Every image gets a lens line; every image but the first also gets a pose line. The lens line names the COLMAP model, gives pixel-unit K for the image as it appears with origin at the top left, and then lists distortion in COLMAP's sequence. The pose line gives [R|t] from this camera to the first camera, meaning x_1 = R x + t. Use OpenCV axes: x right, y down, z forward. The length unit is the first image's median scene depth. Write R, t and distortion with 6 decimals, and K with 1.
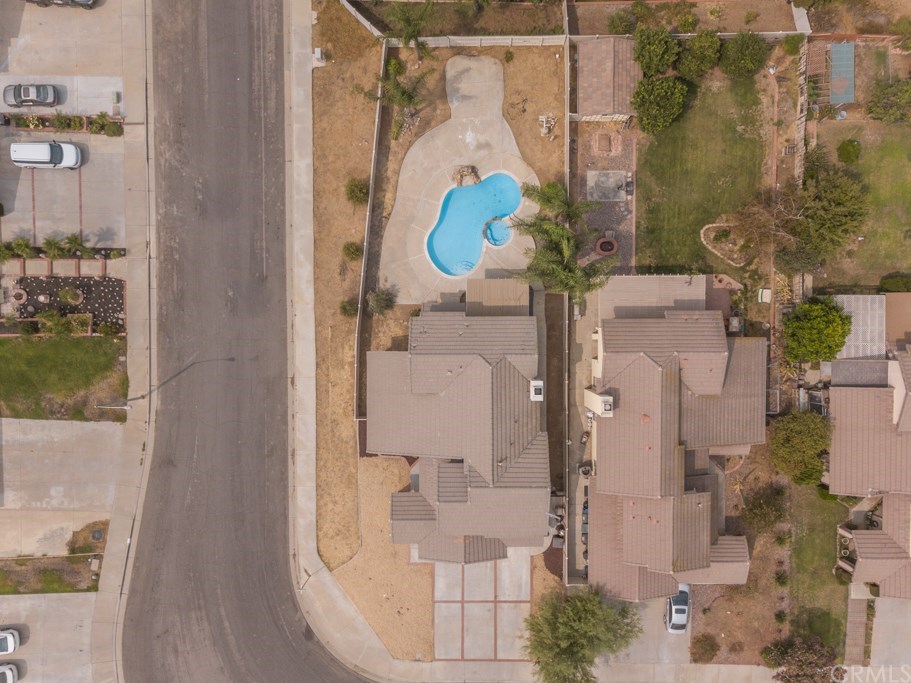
lens RADIAL K [[699.8, 0, 460.0], [0, 699.8, 350.9], [0, 0, 1]] dist [0.005931, 0.042273]
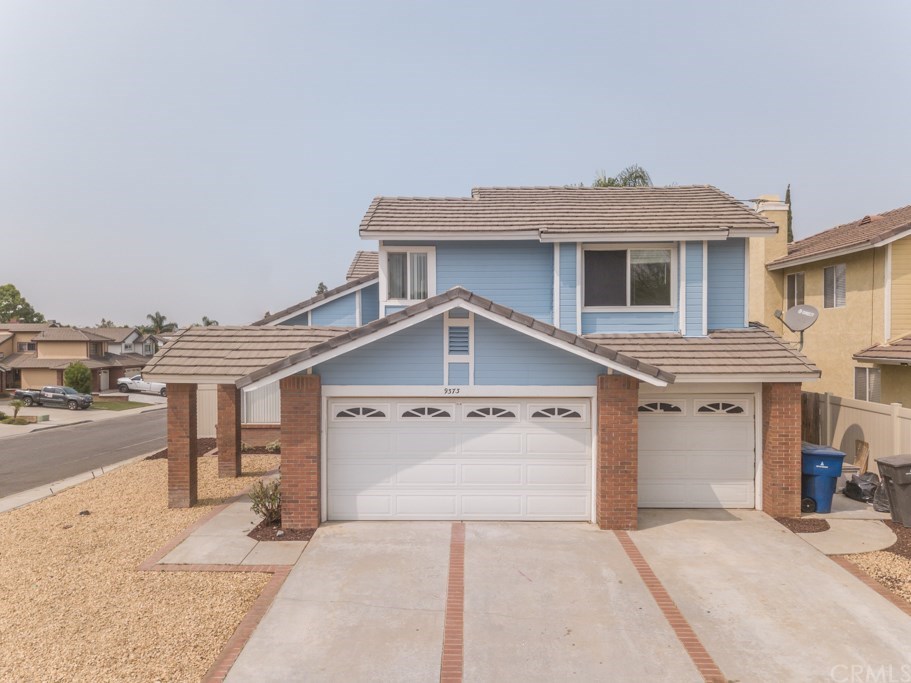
lens RADIAL K [[699.8, 0, 460.0], [0, 699.8, 350.9], [0, 0, 1]] dist [0.005931, 0.042273]
pose [[0.999973, 0.001688, -0.007178, 0.006403], [-0.007162, -0.009358, -0.999931, 0.485273], [-0.001755, 0.999955, -0.009346, 0.964875]]
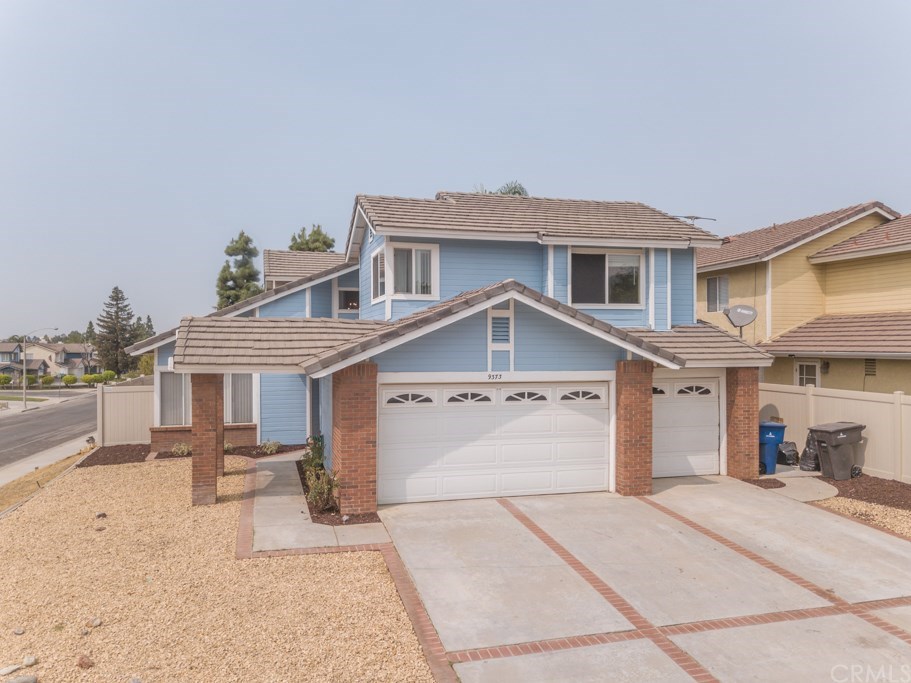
lens RADIAL K [[699.8, 0, 460.0], [0, 699.8, 350.9], [0, 0, 1]] dist [0.005931, 0.042273]
pose [[0.961406, -0.000008, 0.275135, -0.070206], [0.275043, -0.025779, -0.961086, 0.490035], [0.007100, 0.999668, -0.024782, 0.972085]]
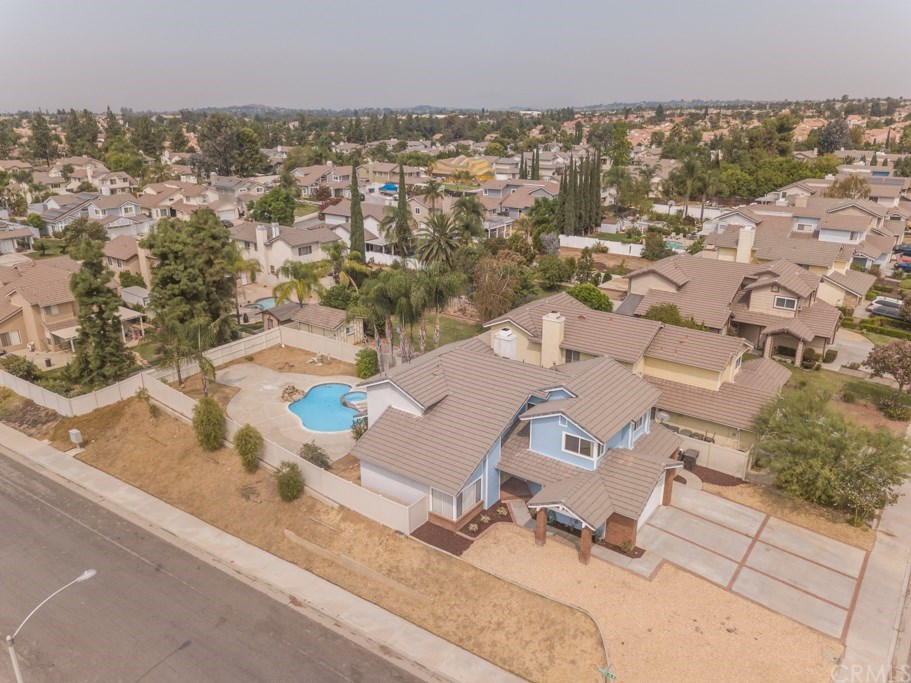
lens RADIAL K [[699.8, 0, 460.0], [0, 699.8, 350.9], [0, 0, 1]] dist [0.005931, 0.042273]
pose [[0.586428, -0.274230, 0.762168, -0.586934], [0.809722, 0.173769, -0.560494, 0.485053], [0.021263, 0.945834, 0.323953, 0.623633]]
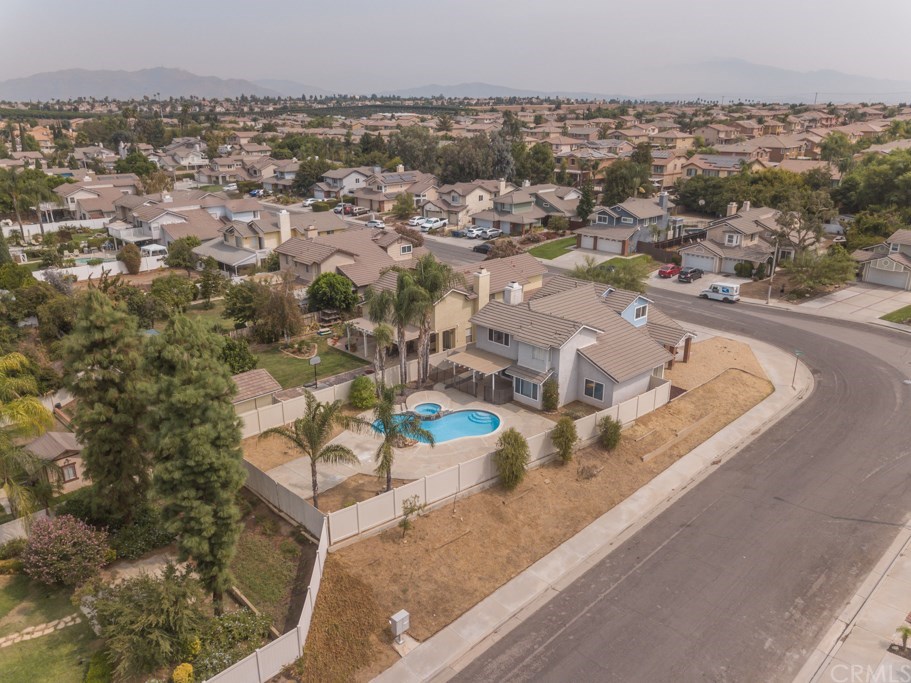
lens RADIAL K [[699.8, 0, 460.0], [0, 699.8, 350.9], [0, 0, 1]] dist [0.005931, 0.042273]
pose [[-0.694352, -0.234731, 0.680277, -0.590791], [0.719204, -0.259092, 0.644684, -0.717046], [0.024927, 0.936895, 0.348721, 0.600488]]
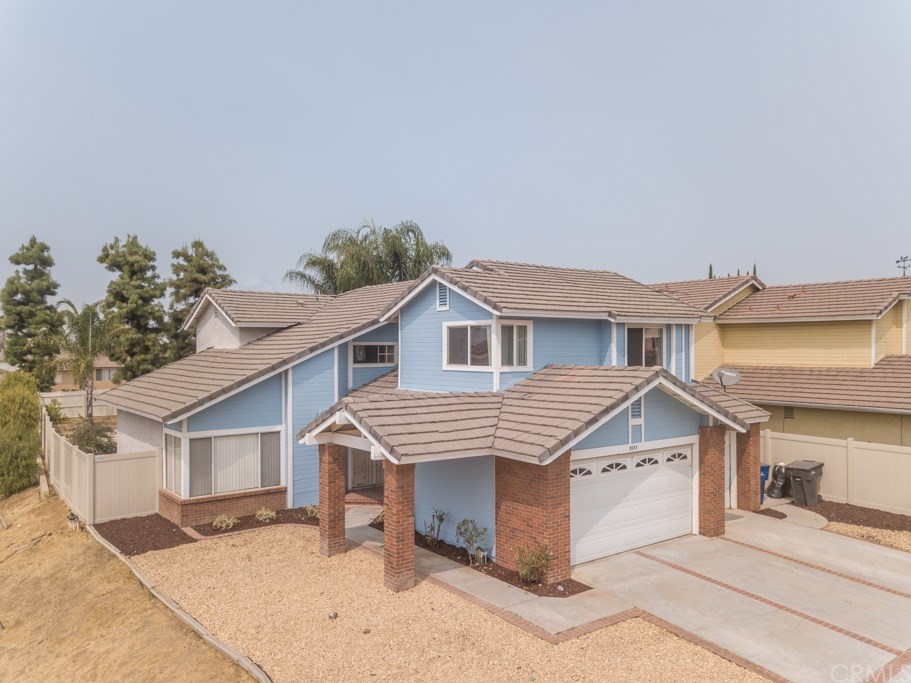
lens RADIAL K [[699.8, 0, 460.0], [0, 699.8, 350.9], [0, 0, 1]] dist [0.005931, 0.042273]
pose [[0.788534, -0.000137, 0.614991, -0.210767], [0.614743, -0.028249, -0.788222, 0.445238], [0.017481, 0.999601, -0.022191, 0.943205]]
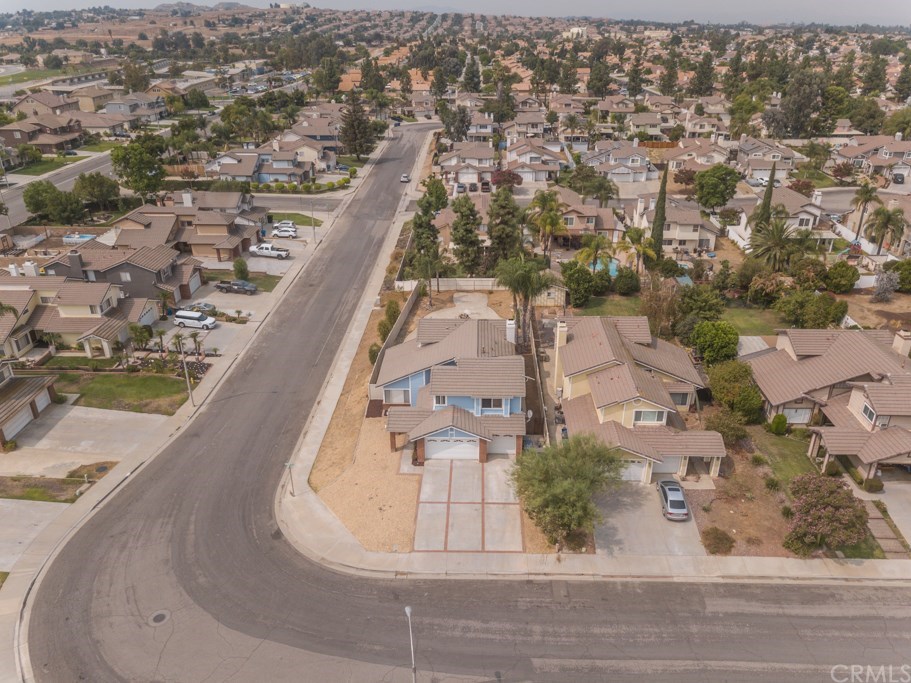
lens RADIAL K [[699.8, 0, 460.0], [0, 699.8, 350.9], [0, 0, 1]] dist [0.005931, 0.042273]
pose [[0.999506, 0.013148, -0.028562, 0.044973], [-0.031443, 0.416742, -0.908481, 1.166758], [-0.000041, 0.908930, 0.416950, 0.423384]]
